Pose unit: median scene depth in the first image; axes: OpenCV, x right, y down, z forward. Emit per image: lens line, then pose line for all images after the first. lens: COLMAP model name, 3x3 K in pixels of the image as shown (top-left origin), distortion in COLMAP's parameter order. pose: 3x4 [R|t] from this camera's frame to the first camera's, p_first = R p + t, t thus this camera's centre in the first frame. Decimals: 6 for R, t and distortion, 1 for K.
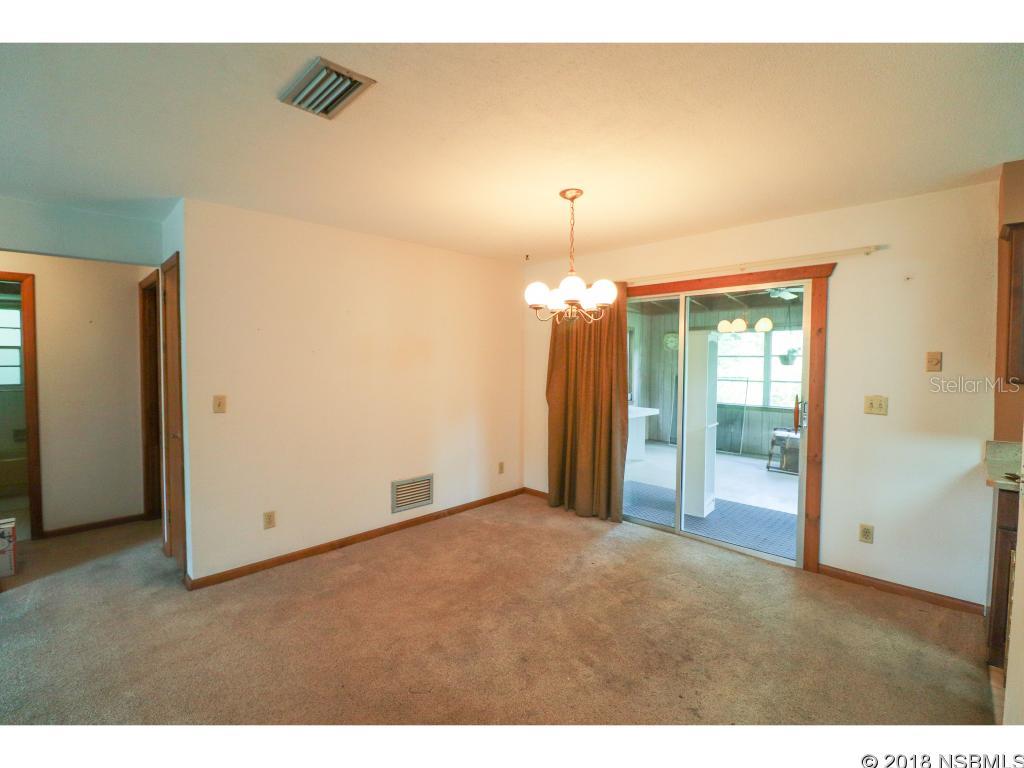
lens RADIAL K [[471.7, 0, 511.0], [0, 471.7, 379.4], [0, 0, 1]] dist [-0.000268, -0.009781]
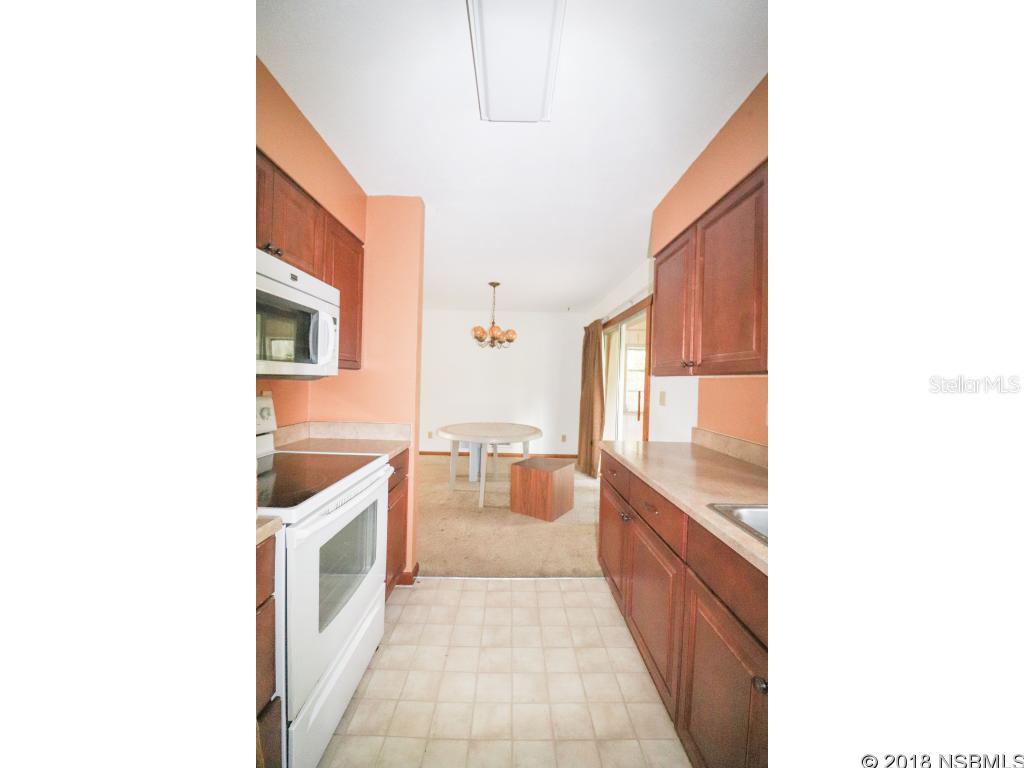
lens RADIAL K [[354.7, 0, 514.4], [0, 354.7, 382.5], [0, 0, 1]] dist [-0.001210, -0.000055]
pose [[0.703735, 0.017962, -0.710235, 1.013870], [-0.050974, 0.998381, -0.025258, 0.048769], [0.708631, 0.053978, 0.703511, 0.015242]]
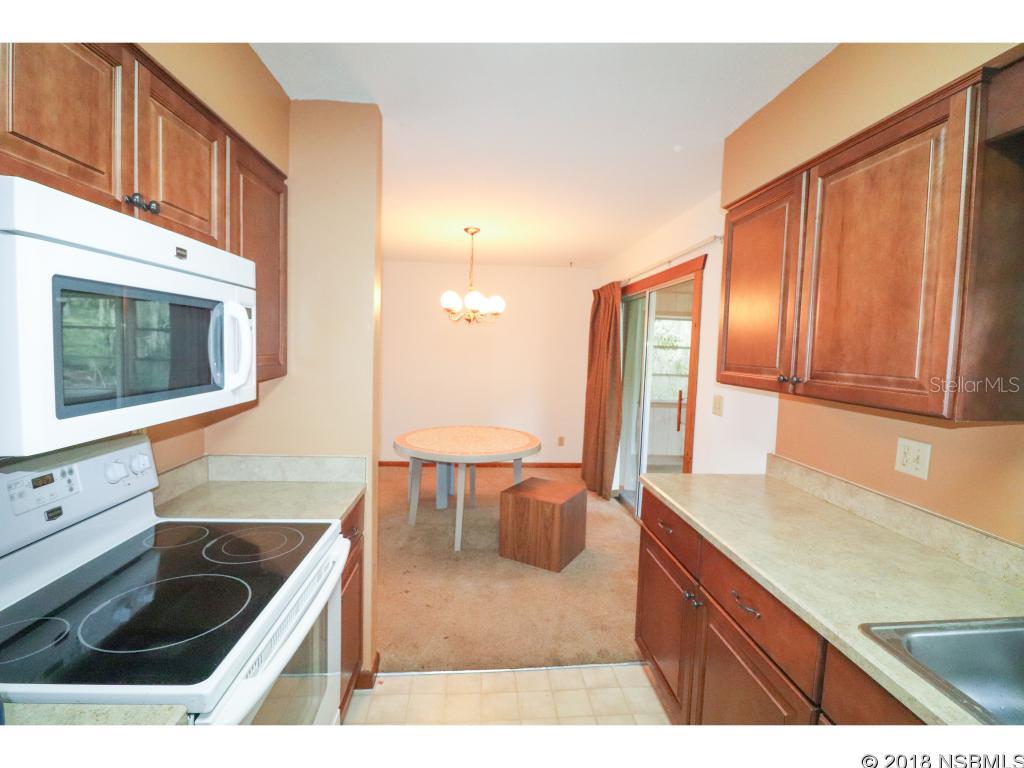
lens RADIAL K [[471.7, 0, 511.0], [0, 471.7, 379.4], [0, 0, 1]] dist [-0.000268, -0.009781]
pose [[0.751363, 0.064570, -0.656722, 0.921836], [-0.053706, 0.997883, 0.036668, -0.008042], [0.657700, 0.007719, 0.753241, 0.024866]]
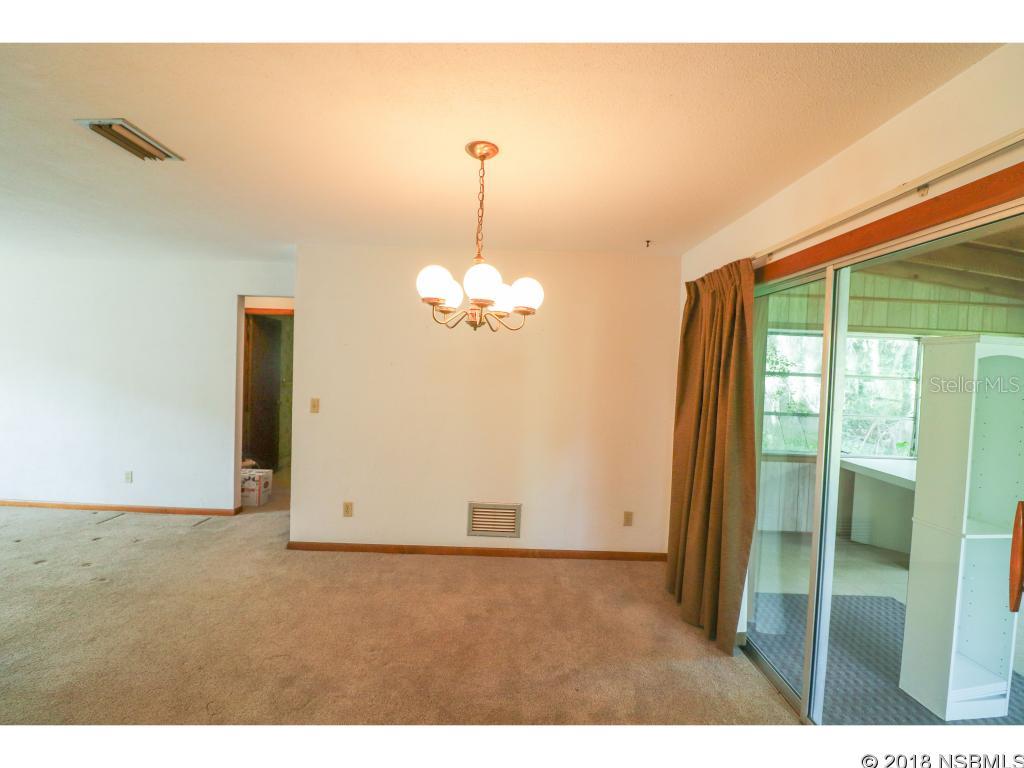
lens RADIAL K [[471.7, 0, 511.0], [0, 471.7, 379.4], [0, 0, 1]] dist [-0.000268, -0.009781]
pose [[0.699137, 0.038477, -0.713952, 0.545214], [-0.060094, 0.998180, -0.005052, -0.035151], [0.712458, 0.046436, 0.700176, 0.435877]]
